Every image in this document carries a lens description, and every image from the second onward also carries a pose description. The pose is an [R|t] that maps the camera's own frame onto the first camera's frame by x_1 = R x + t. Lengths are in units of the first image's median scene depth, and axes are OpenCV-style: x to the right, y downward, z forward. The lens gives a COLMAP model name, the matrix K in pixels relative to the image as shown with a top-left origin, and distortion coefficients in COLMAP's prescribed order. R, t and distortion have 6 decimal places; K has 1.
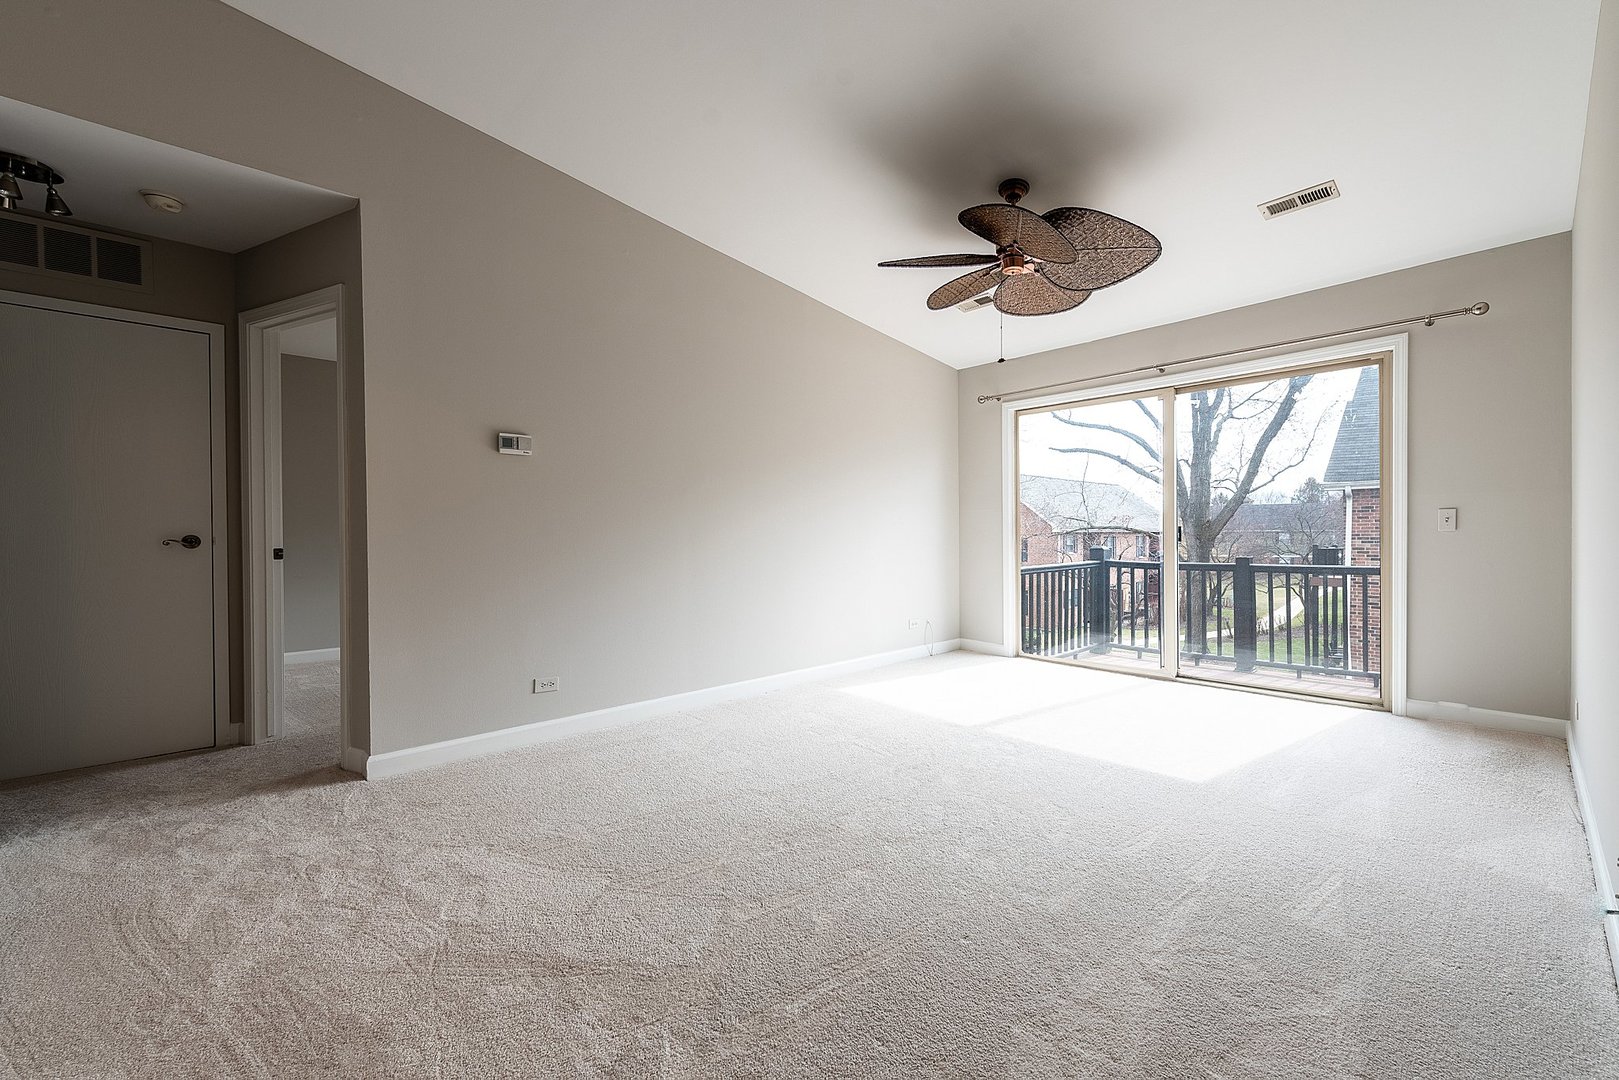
lens RADIAL K [[671.0, 0, 881.1], [0, 671.0, 542.4], [0, 0, 1]] dist [0.008924, -0.001521]
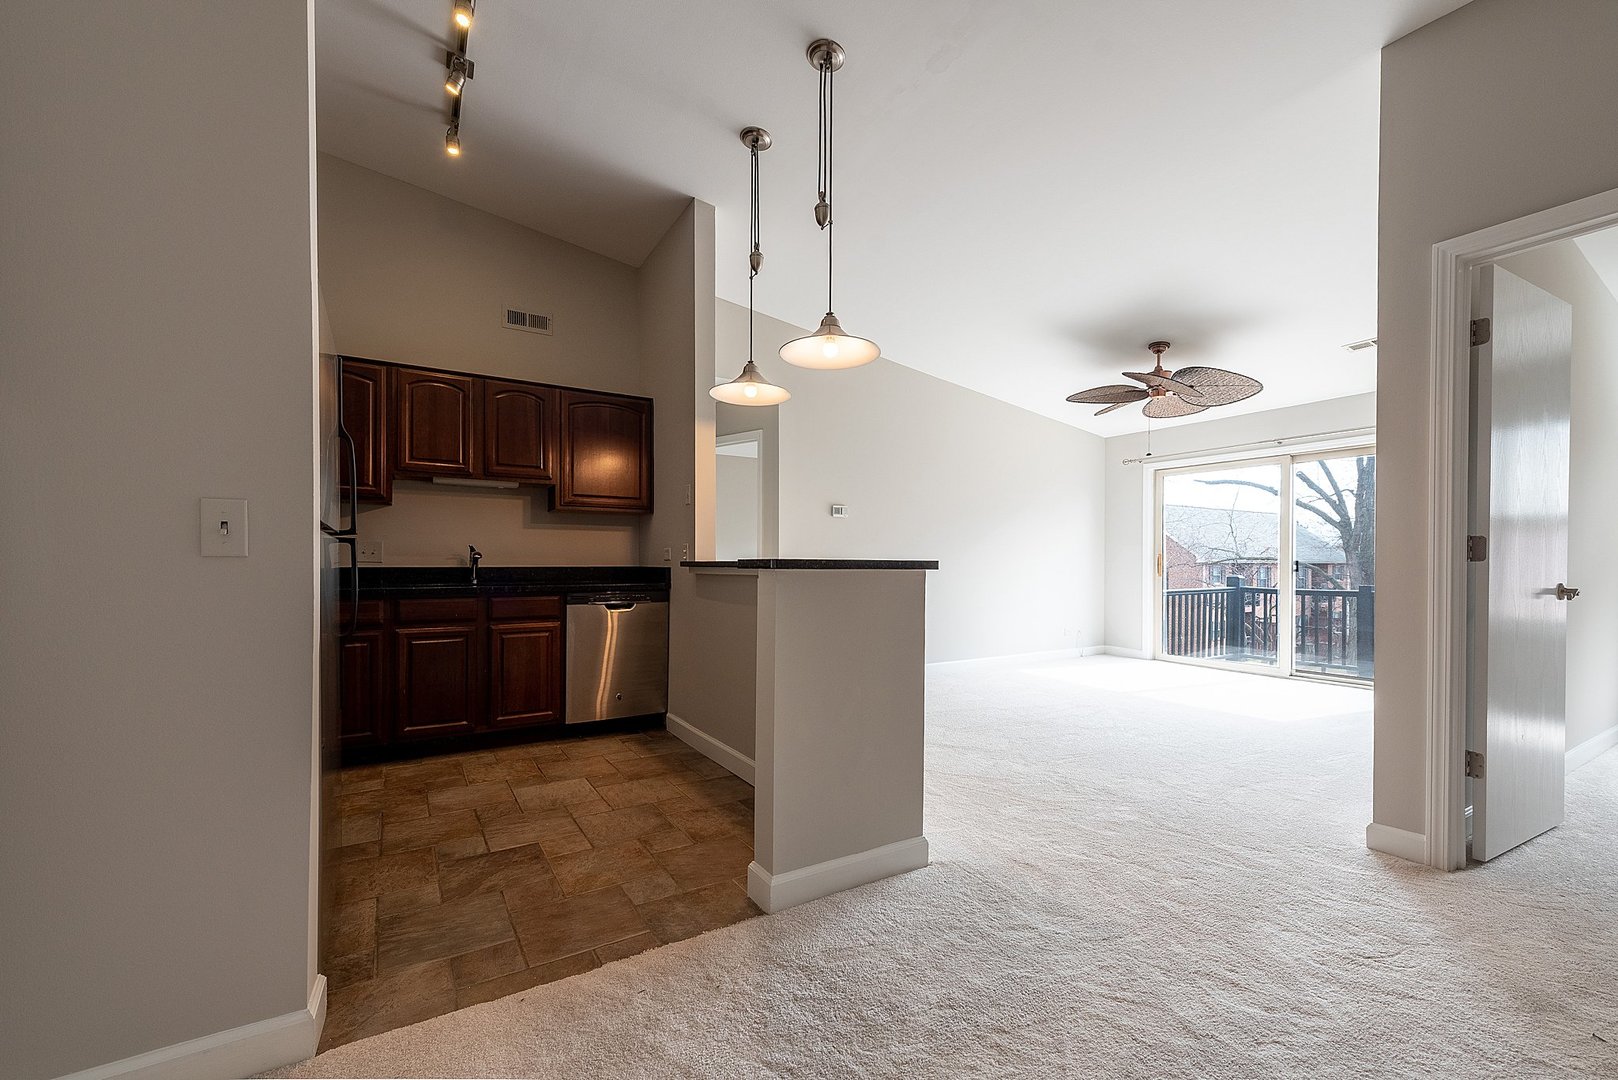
lens RADIAL K [[670.6, 0, 820.0], [0, 670.6, 573.7], [0, 0, 1]] dist [0.008924, -0.001521]
pose [[0.964043, 0.013744, -0.265390, -0.072942], [-0.012179, 0.999897, 0.007539, 0.002607], [0.265466, -0.004036, 0.964112, -0.405104]]
